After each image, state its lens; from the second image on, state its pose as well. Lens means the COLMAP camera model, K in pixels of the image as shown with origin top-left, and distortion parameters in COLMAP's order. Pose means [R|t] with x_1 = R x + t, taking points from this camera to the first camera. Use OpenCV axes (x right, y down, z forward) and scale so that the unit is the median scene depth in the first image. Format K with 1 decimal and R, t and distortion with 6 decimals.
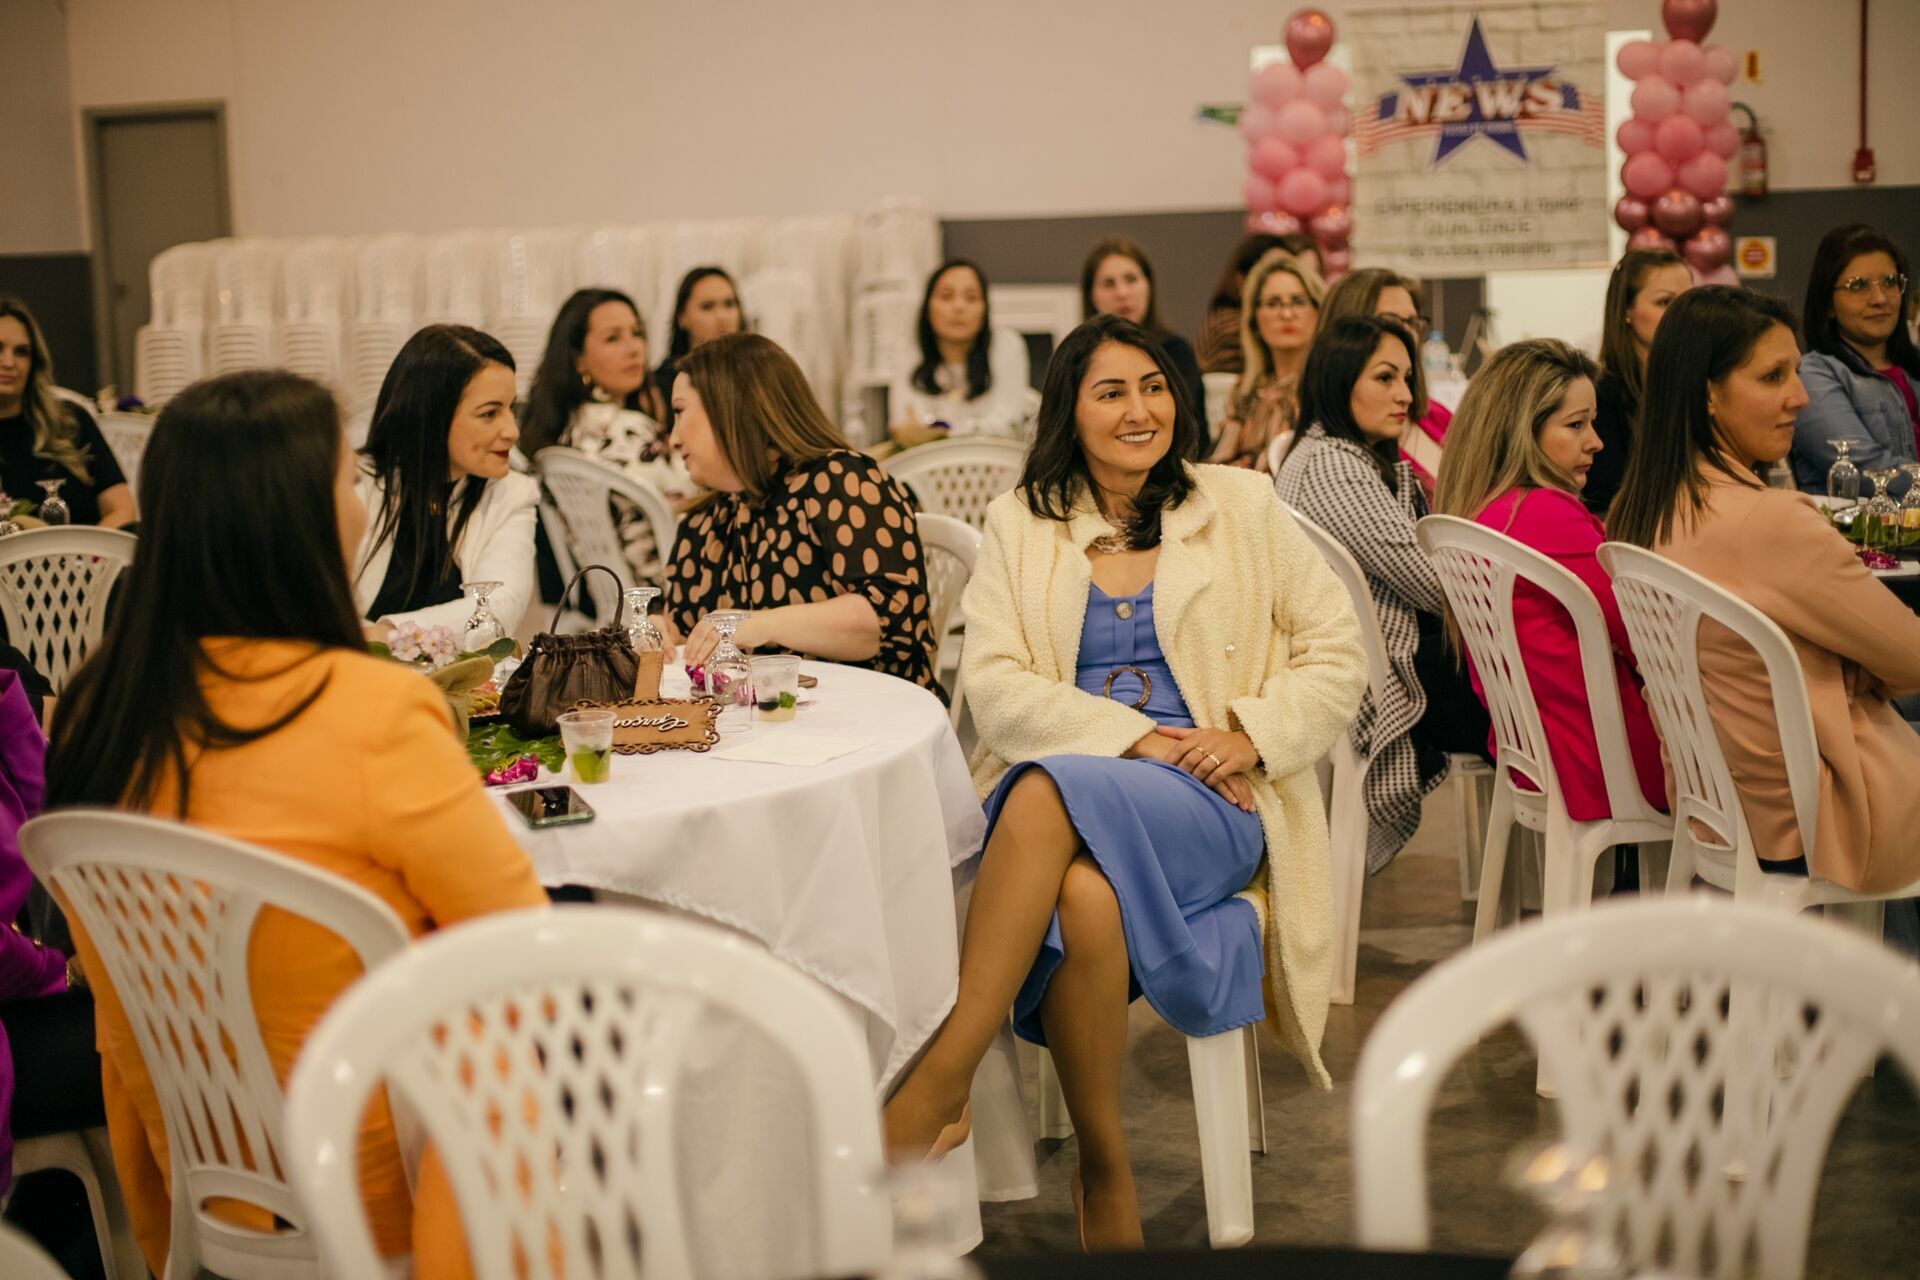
lens RADIAL K [[2763.0, 0, 960.0], [0, 2763.0, 640.0], [0, 0, 1]] dist [-0.138932, 0.105961]
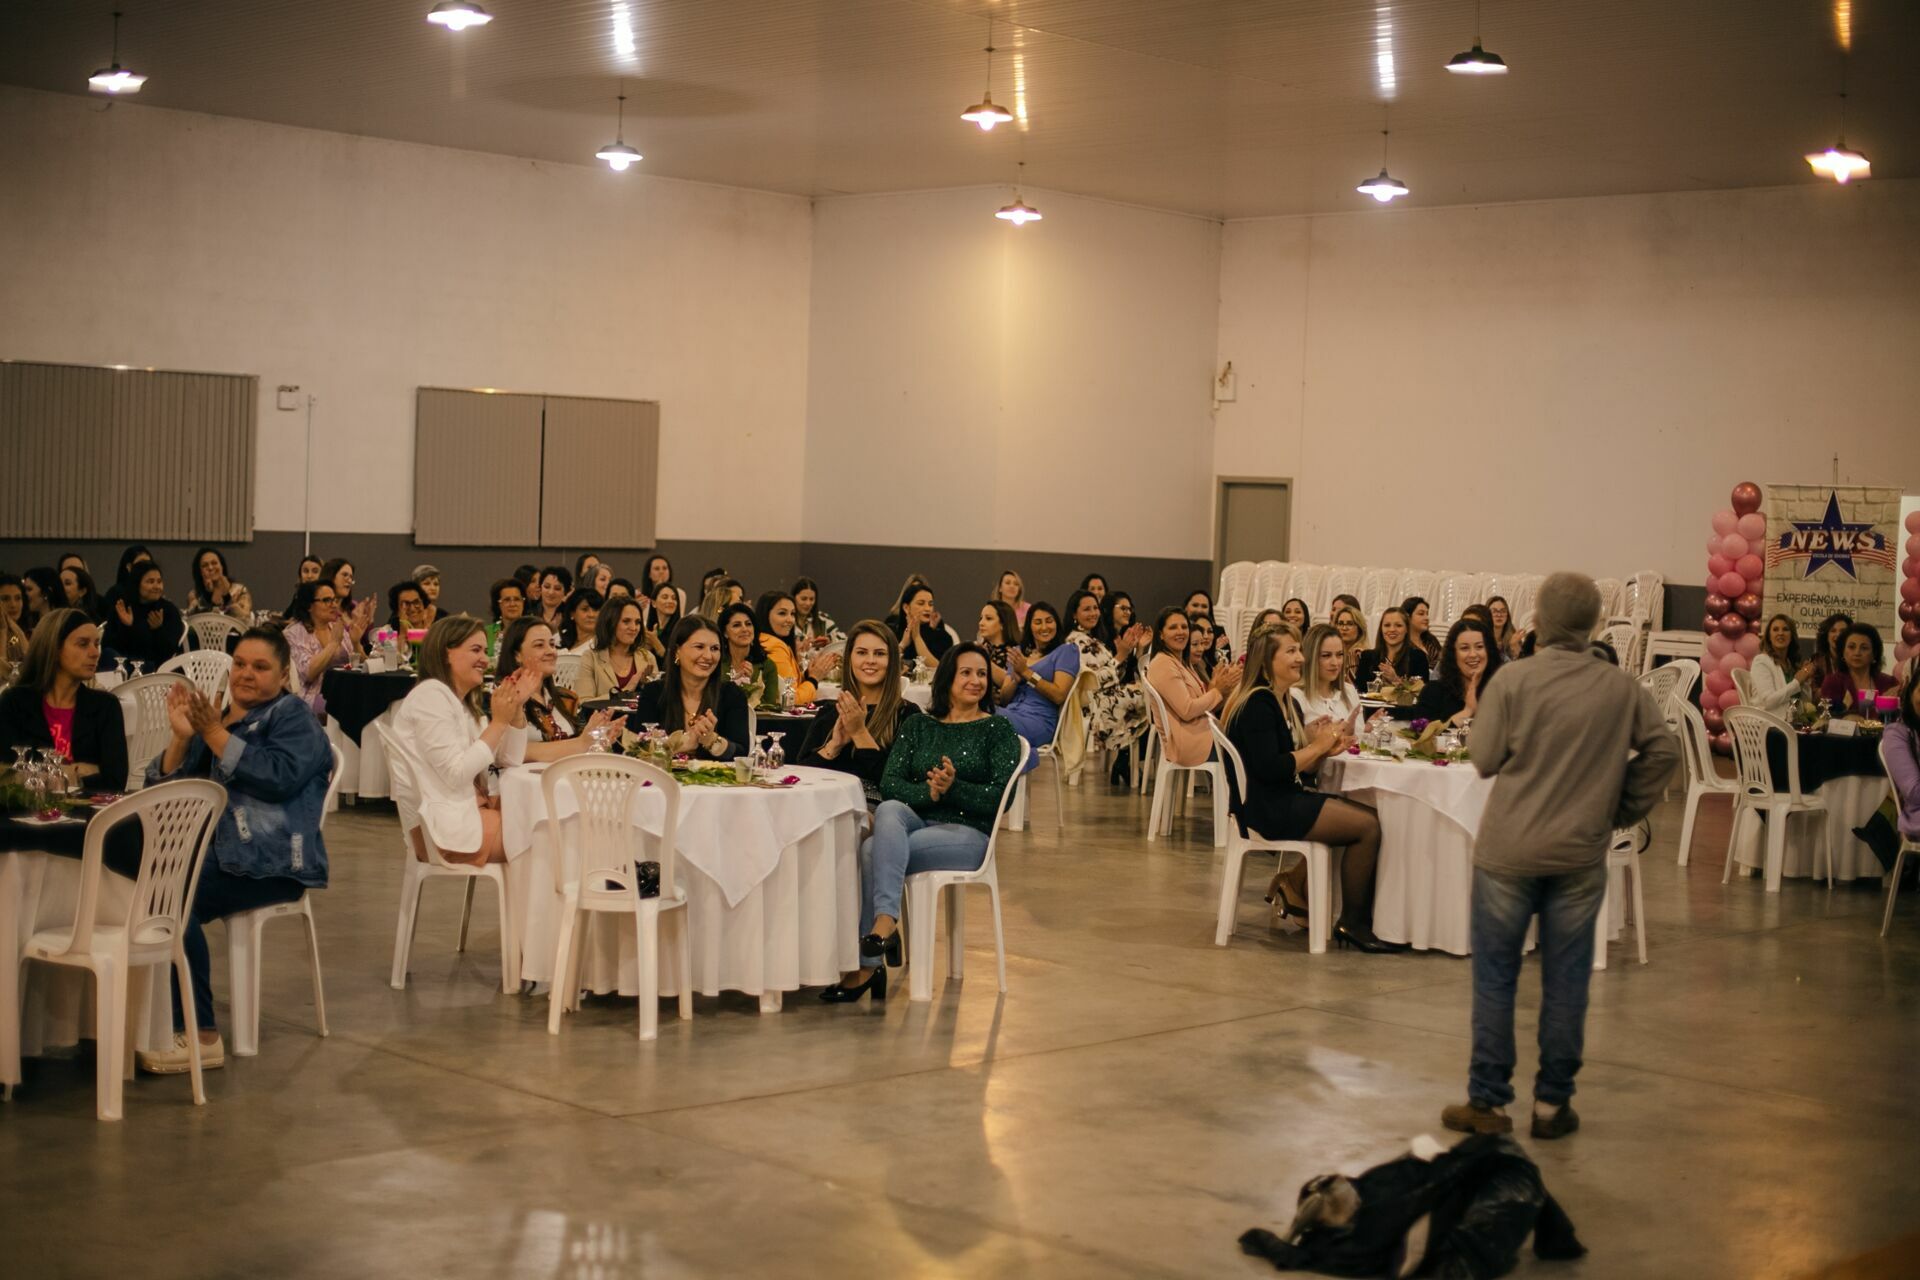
lens RADIAL K [[2763.0, 0, 960.0], [0, 2763.0, 640.0], [0, 0, 1]] dist [-0.138932, 0.105961]
pose [[0.847872, 0.093294, -0.521928, 0.628786], [-0.151976, 0.985855, -0.070665, 0.071991], [0.507953, 0.139235, 0.850057, -0.745034]]
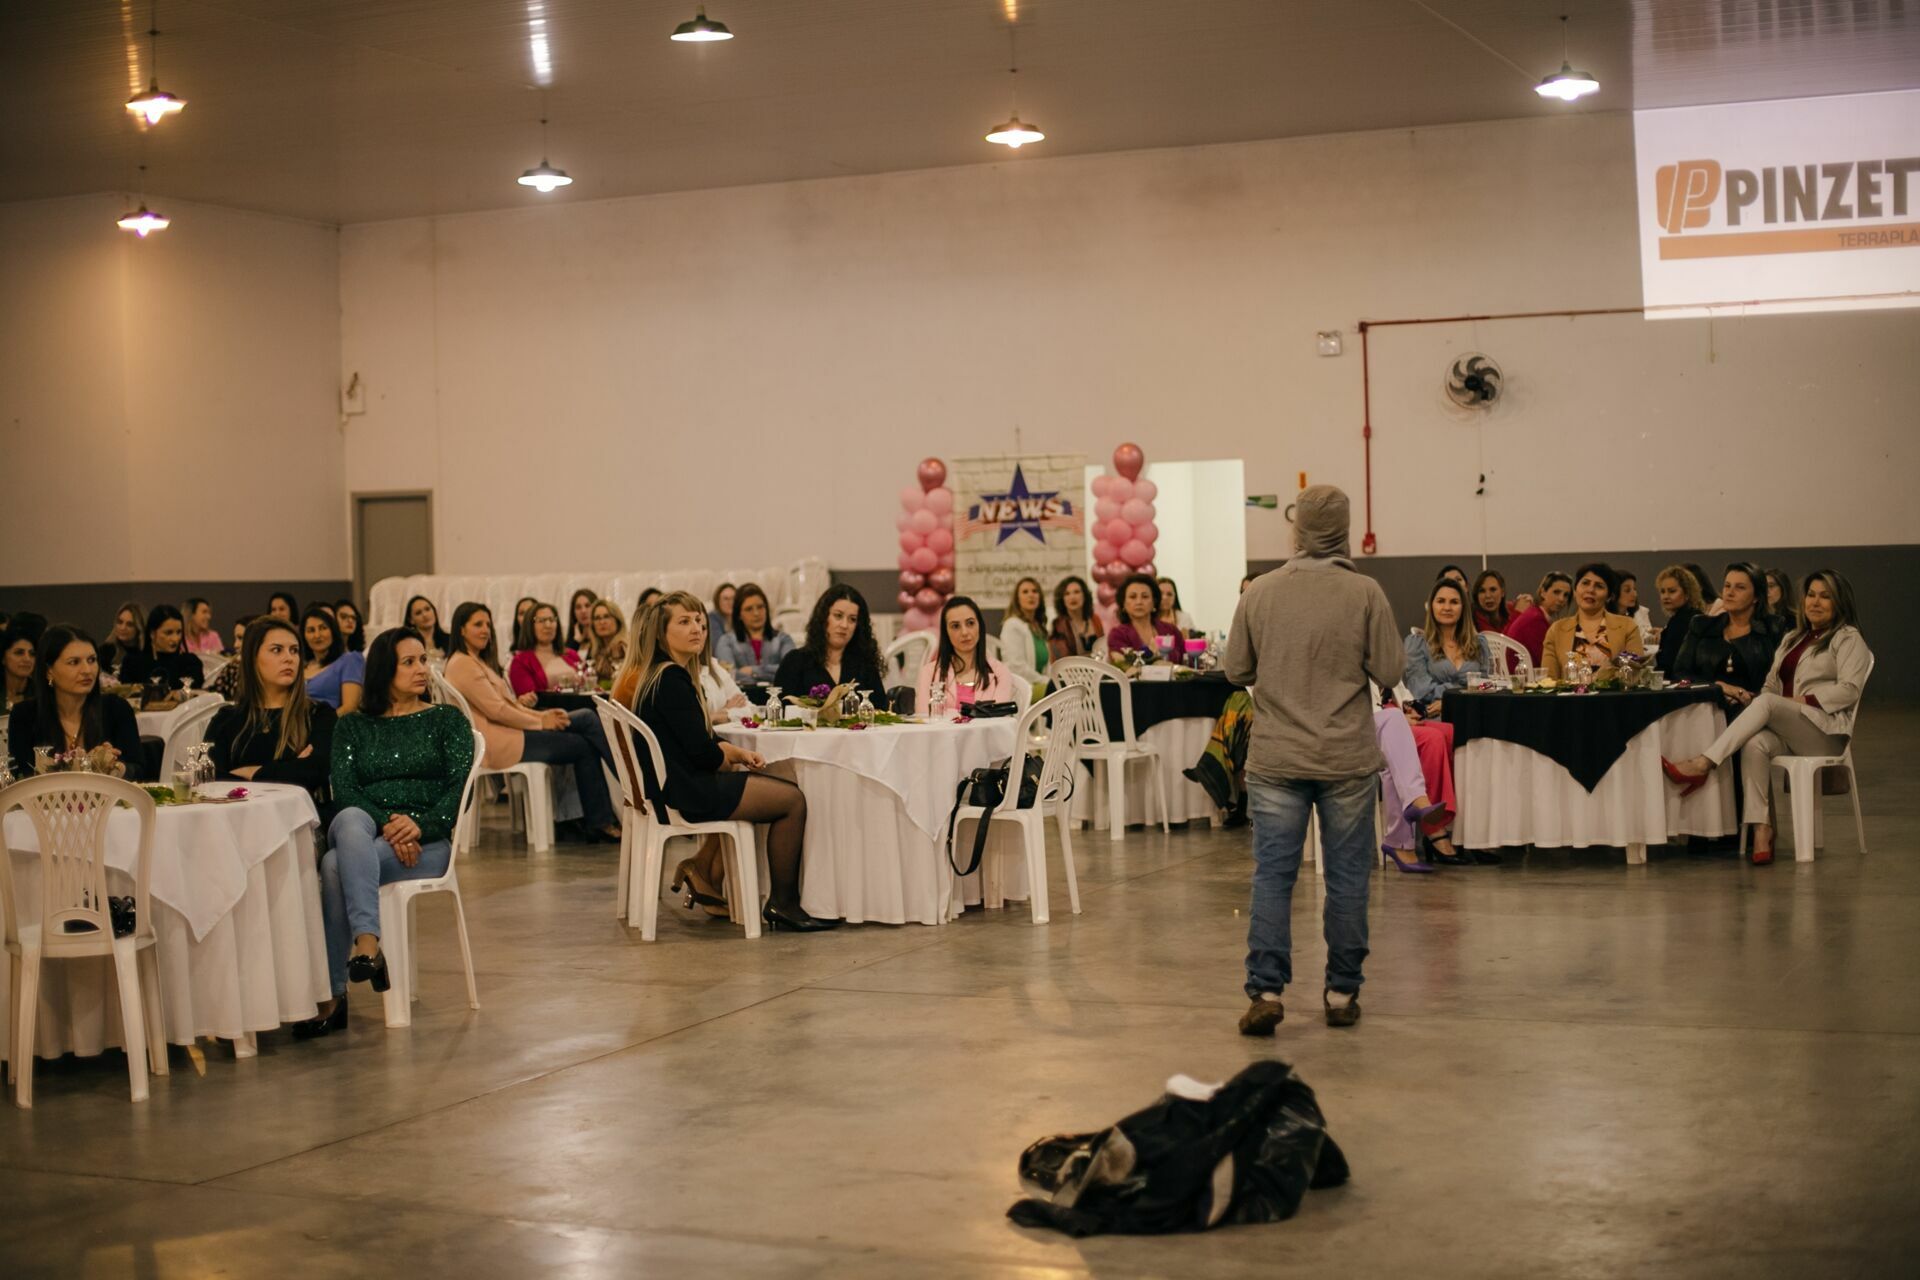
lens RADIAL K [[2763.0, 0, 960.0], [0, 2763.0, 640.0], [0, 0, 1]] dist [-0.138932, 0.105961]
pose [[0.981161, 0.019631, -0.192193, 0.495248], [-0.042720, 0.992244, -0.116738, 0.096499], [0.188411, 0.122749, 0.974389, -0.736076]]
